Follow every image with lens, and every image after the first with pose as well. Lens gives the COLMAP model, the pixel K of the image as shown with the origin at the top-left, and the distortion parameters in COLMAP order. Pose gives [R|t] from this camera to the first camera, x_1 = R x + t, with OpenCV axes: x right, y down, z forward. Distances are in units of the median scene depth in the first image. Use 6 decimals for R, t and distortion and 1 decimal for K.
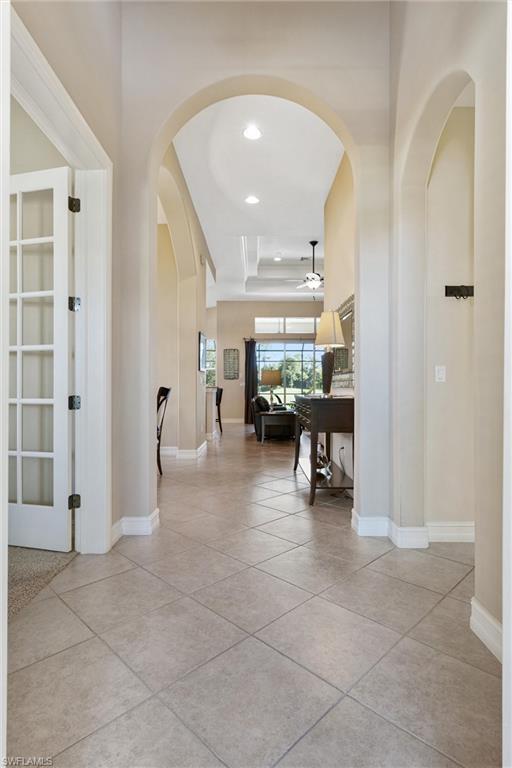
lens RADIAL K [[390.3, 0, 256.0], [0, 390.3, 384.0], [0, 0, 1]] dist [0.002674, 0.000719]
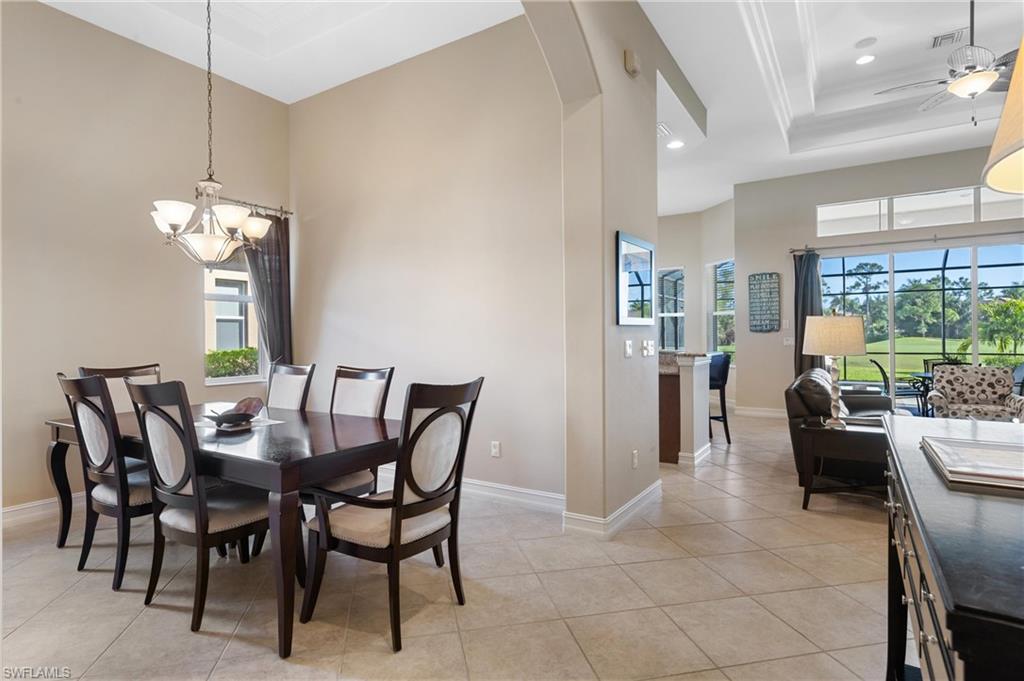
lens RADIAL K [[534.4, 0, 517.4], [0, 534.4, 338.2], [0, 0, 1]] dist [-0.000750, -0.000555]
pose [[0.847892, -0.006067, -0.530134, 0.034251], [0.011973, 0.999899, 0.007706, -0.012954], [0.530033, -0.012881, 0.847879, 0.230264]]
